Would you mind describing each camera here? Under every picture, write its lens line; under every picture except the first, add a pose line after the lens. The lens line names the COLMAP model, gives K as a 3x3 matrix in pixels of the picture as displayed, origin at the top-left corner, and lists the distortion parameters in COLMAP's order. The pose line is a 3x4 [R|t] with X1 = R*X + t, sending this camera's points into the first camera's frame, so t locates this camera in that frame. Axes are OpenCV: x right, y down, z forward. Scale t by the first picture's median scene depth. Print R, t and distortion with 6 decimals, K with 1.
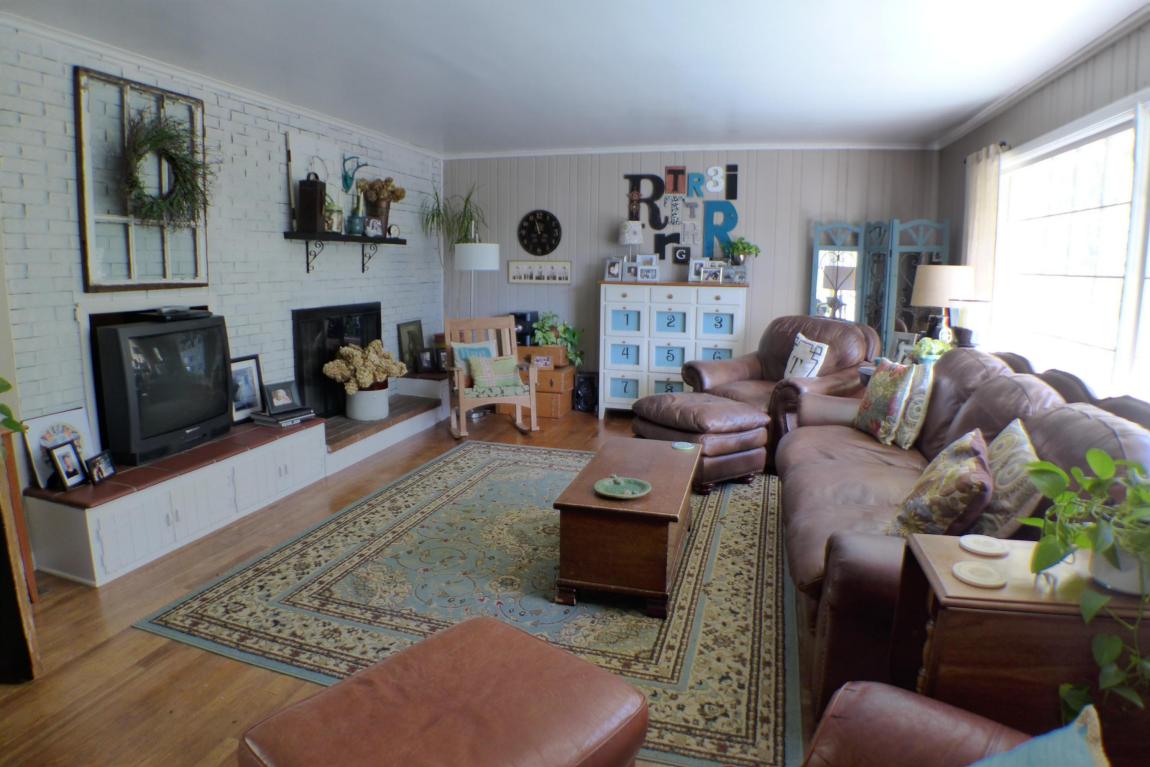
lens RADIAL K [[681.0, 0, 550.8], [0, 681.0, 386.2], [0, 0, 1]] dist [-0.160168, 0.065873]
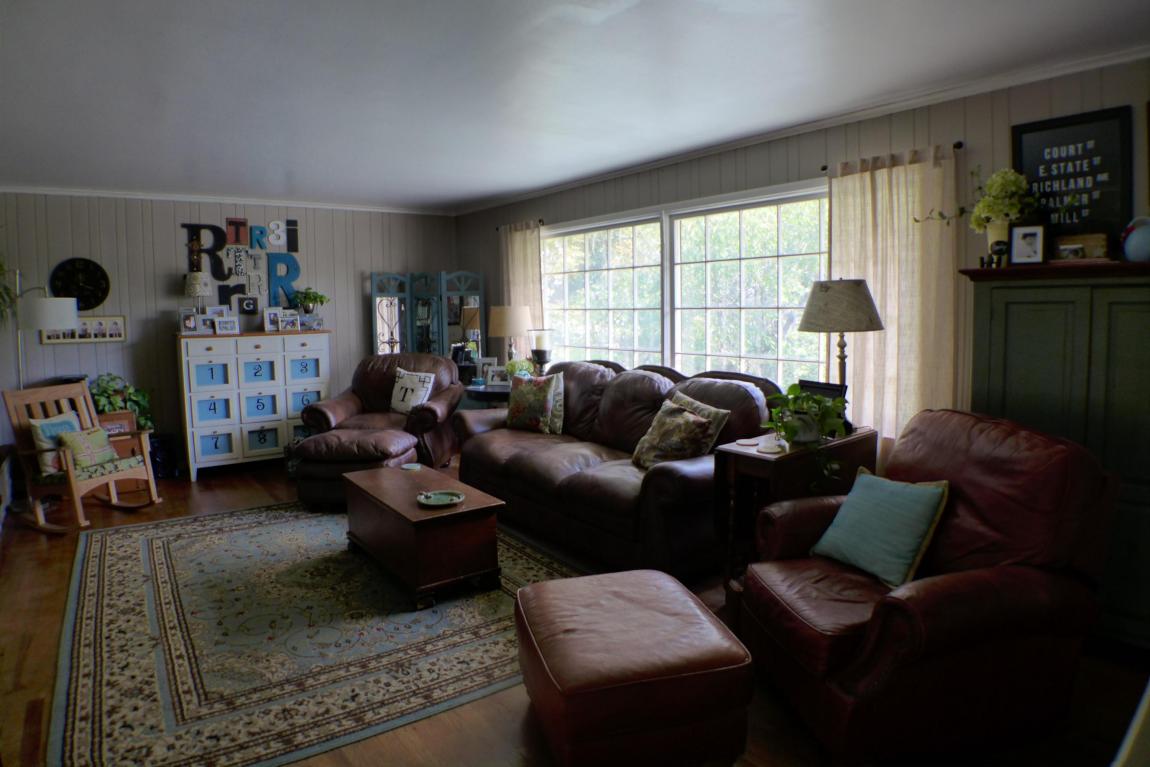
lens RADIAL K [[675.4, 0, 578.3], [0, 675.4, 366.5], [0, 0, 1]] dist [-0.108374, 0.017259]
pose [[0.590212, -0.083195, 0.802950, -0.334676], [0.159028, 0.987166, -0.014612, -0.011404], [-0.791429, 0.136316, 0.595868, 0.031341]]
